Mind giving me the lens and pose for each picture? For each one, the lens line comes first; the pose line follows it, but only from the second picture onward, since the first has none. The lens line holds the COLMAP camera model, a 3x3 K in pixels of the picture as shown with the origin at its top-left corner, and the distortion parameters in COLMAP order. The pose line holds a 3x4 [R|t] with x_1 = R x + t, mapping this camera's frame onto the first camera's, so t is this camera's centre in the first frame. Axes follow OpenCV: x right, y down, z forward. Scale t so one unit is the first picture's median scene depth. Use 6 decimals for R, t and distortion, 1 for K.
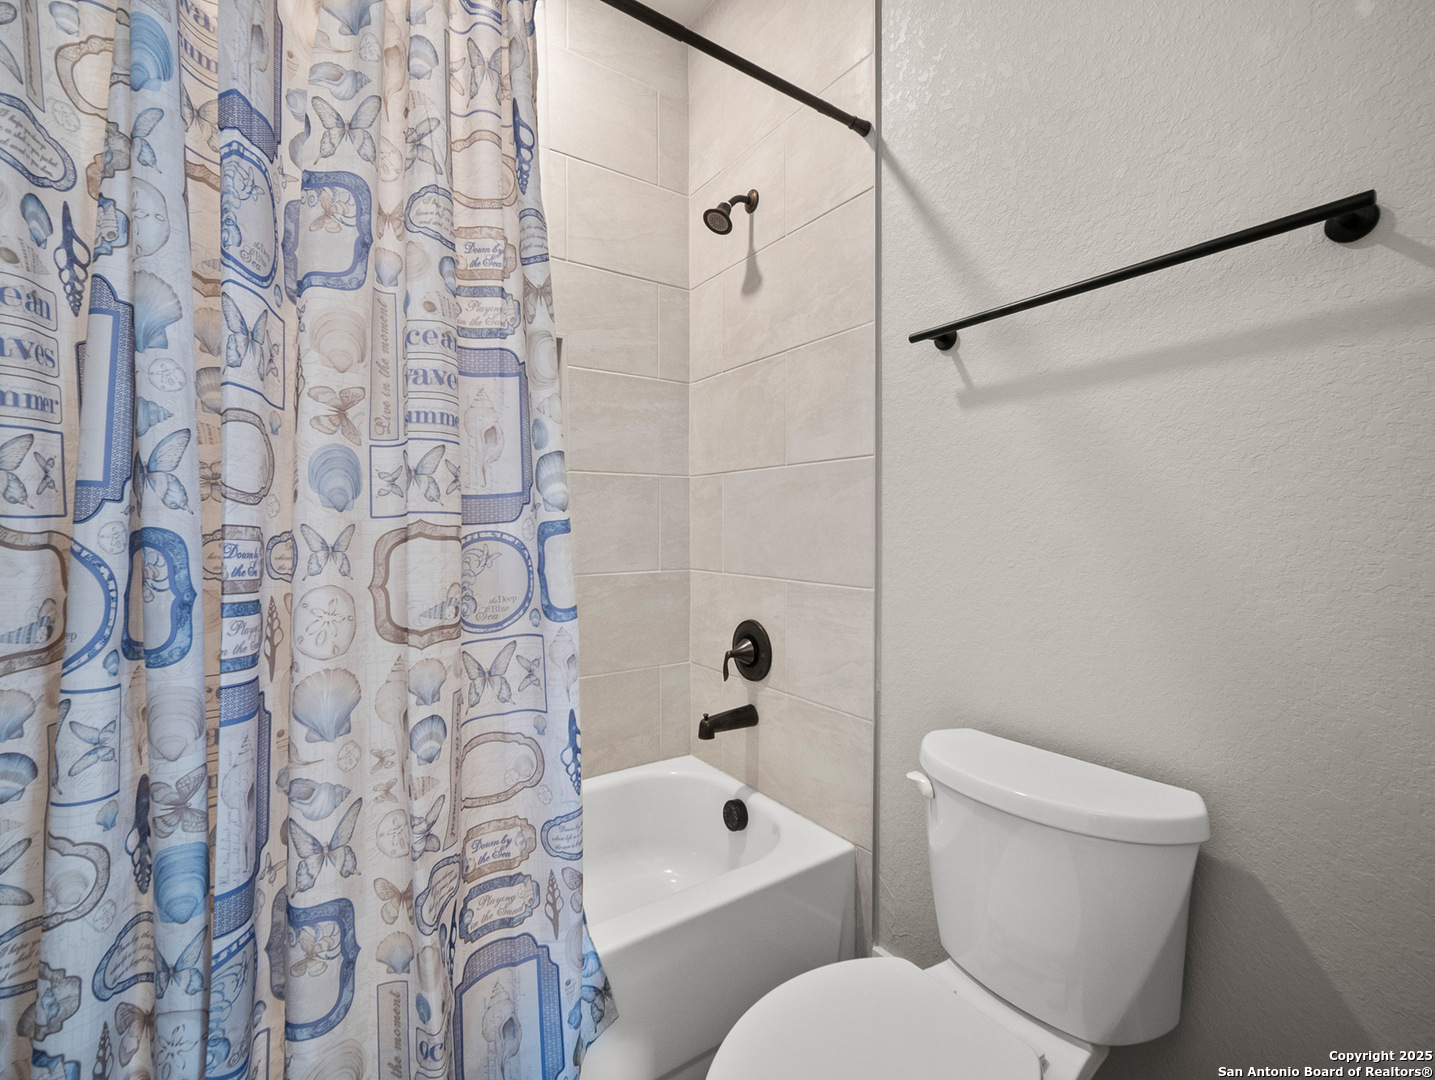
lens RADIAL K [[642.8, 0, 719.0], [0, 642.8, 533.6], [0, 0, 1]] dist [0.000200, 0.000667]
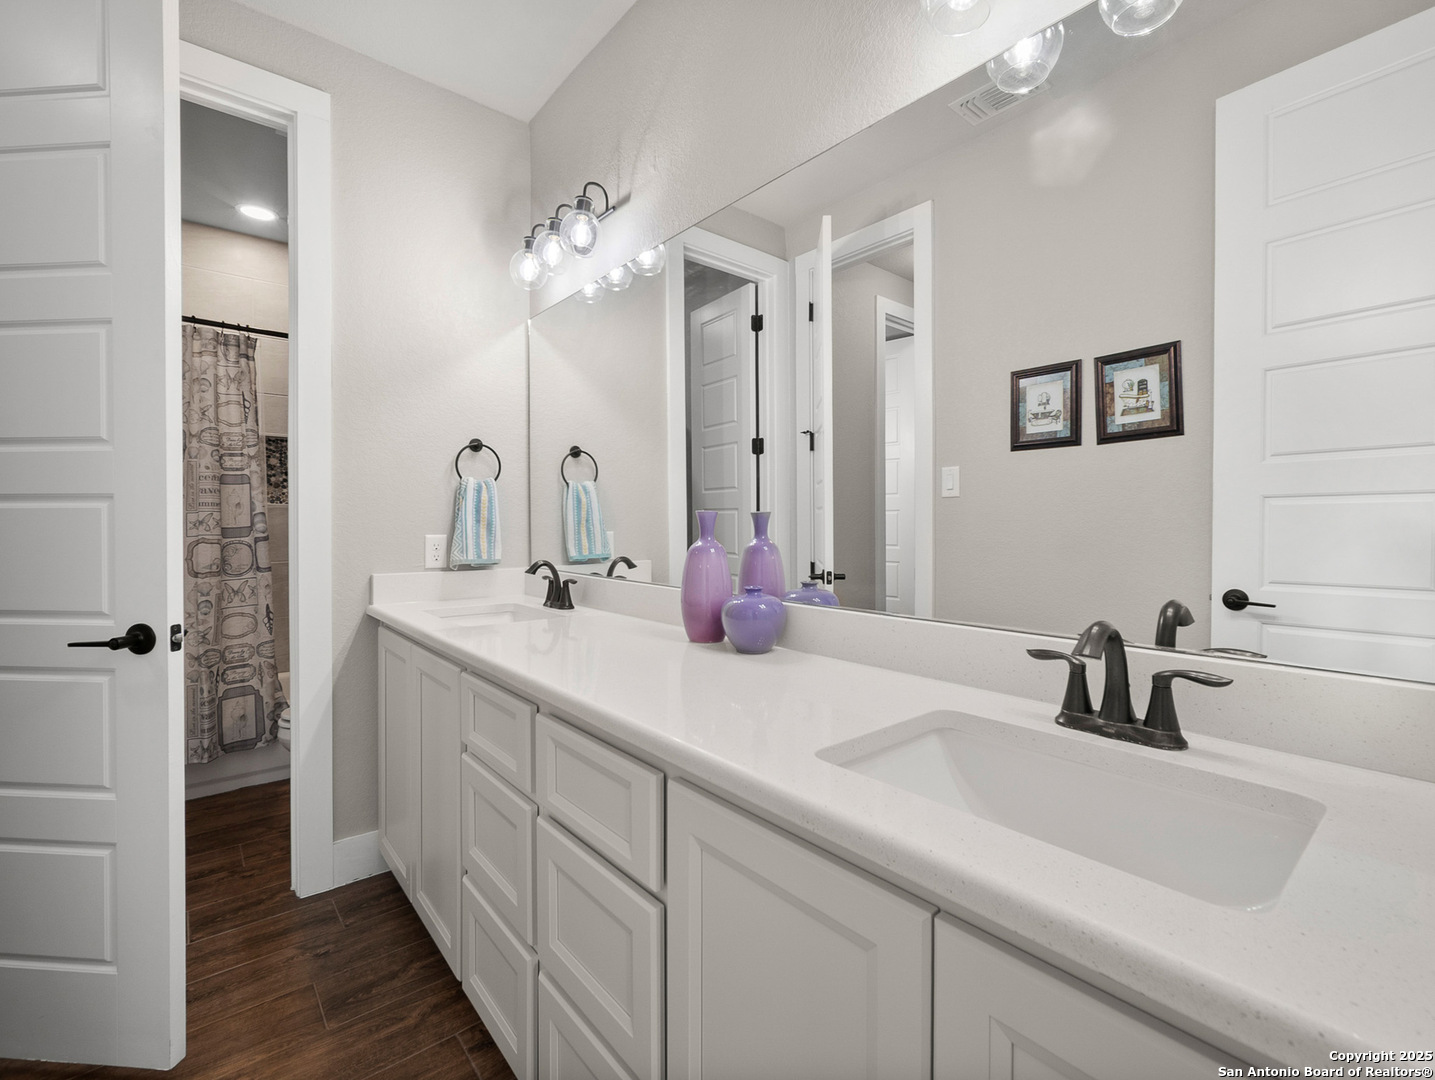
lens RADIAL K [[642.8, 0, 715.2], [0, 642.8, 528.0], [0, 0, 1]] dist [0.000200, 0.000667]
pose [[0.994696, 0.003136, 0.102809, 1.509918], [-0.002930, 0.999993, -0.002155, -0.060616], [-0.102816, 0.001842, 0.994699, -2.110505]]
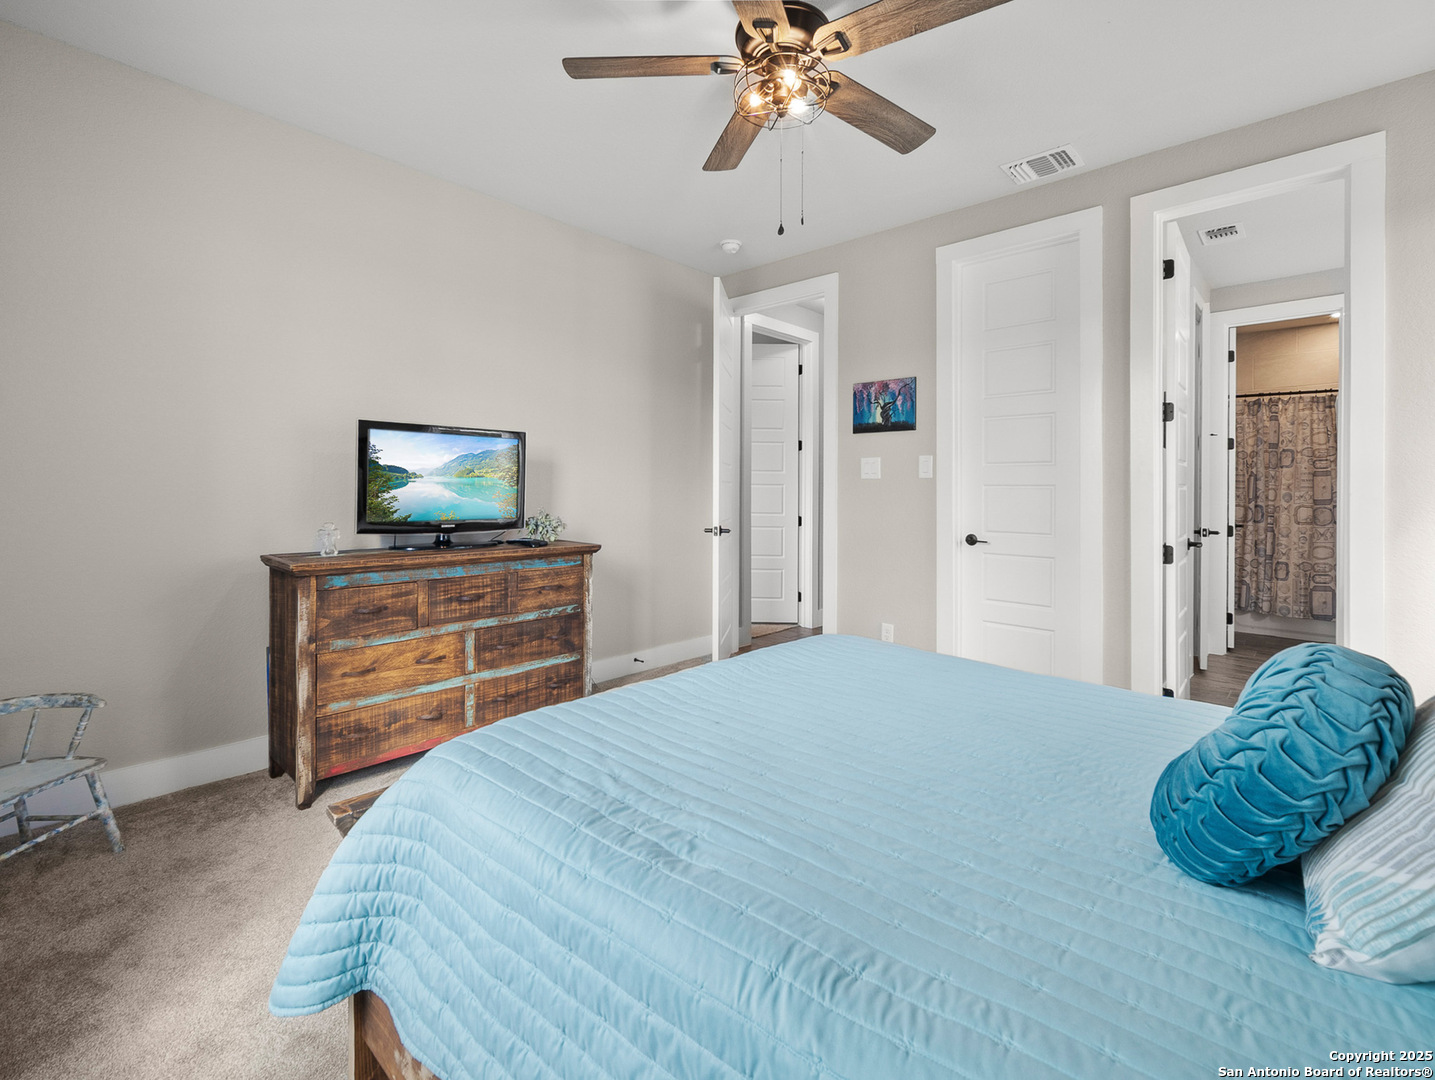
lens RADIAL K [[642.8, 0, 713.1], [0, 642.8, 490.0], [0, 0, 1]] dist [0.000200, 0.000667]
pose [[0.223333, 0.004631, -0.974731, 3.801113], [-0.019988, 0.999800, 0.000171, -0.042021], [0.974537, 0.019445, 0.223381, -5.220133]]
